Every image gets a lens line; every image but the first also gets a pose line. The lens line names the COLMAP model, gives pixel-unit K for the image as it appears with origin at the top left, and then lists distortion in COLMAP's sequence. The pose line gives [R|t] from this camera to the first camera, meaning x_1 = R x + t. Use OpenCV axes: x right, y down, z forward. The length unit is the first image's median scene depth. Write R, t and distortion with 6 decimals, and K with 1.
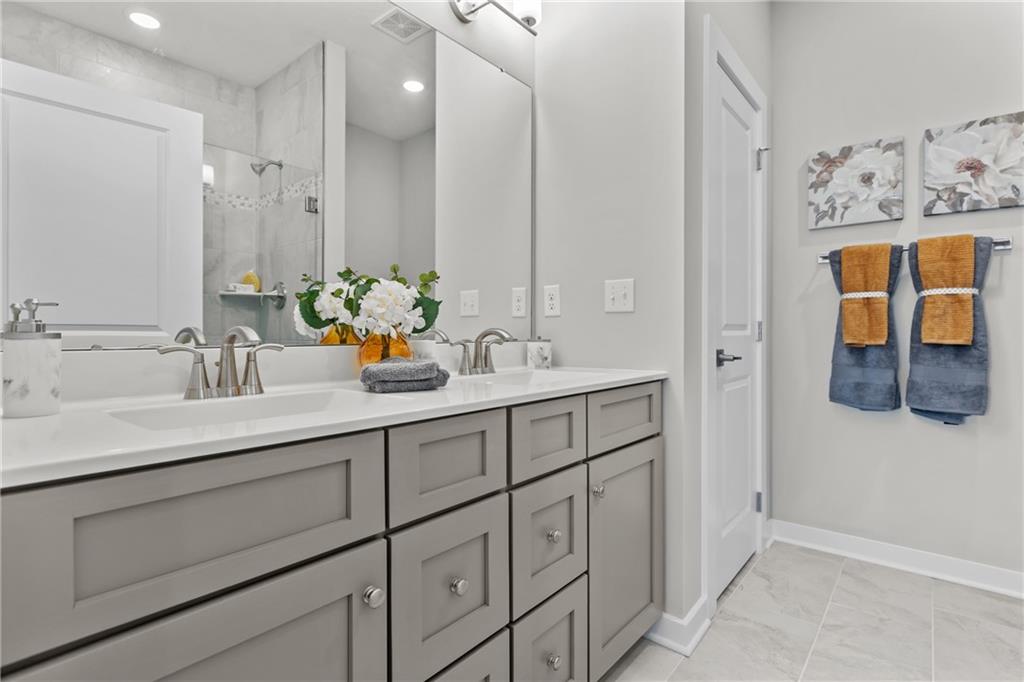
lens RADIAL K [[477.1, 0, 515.4], [0, 477.1, 337.9], [0, 0, 1]] dist [-0.010579, 0.000733]
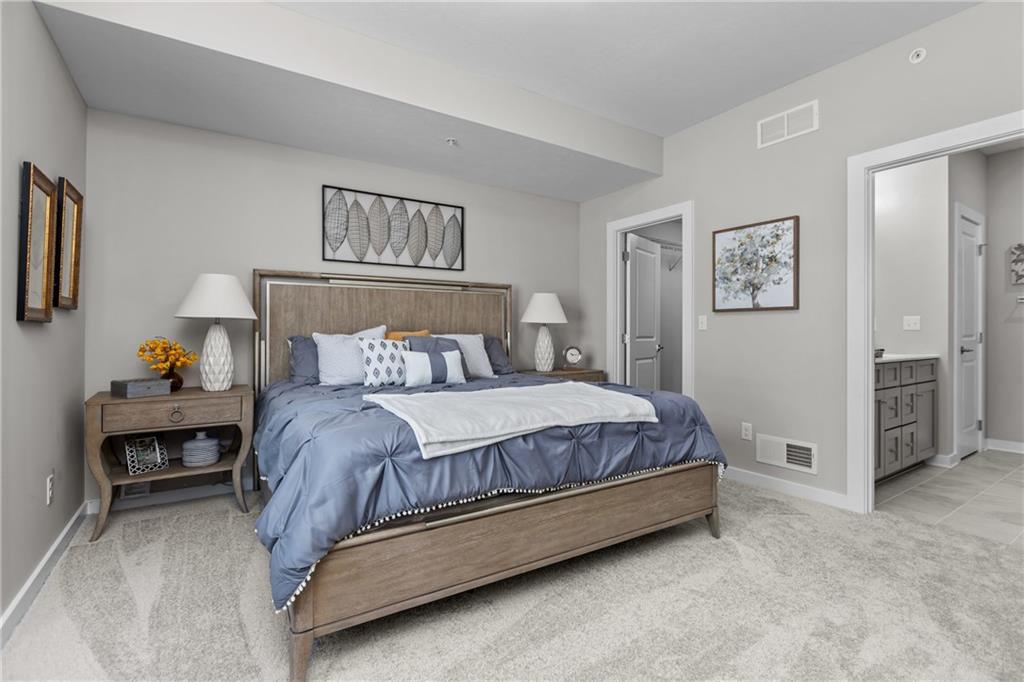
lens RADIAL K [[477.1, 0, 503.7], [0, 477.1, 322.6], [0, 0, 1]] dist [-0.010579, 0.000733]
pose [[0.960722, 0.007463, -0.277412, -0.809121], [-0.011460, 0.999853, -0.012788, -0.027784], [0.277276, 0.015465, 0.960666, -1.372485]]
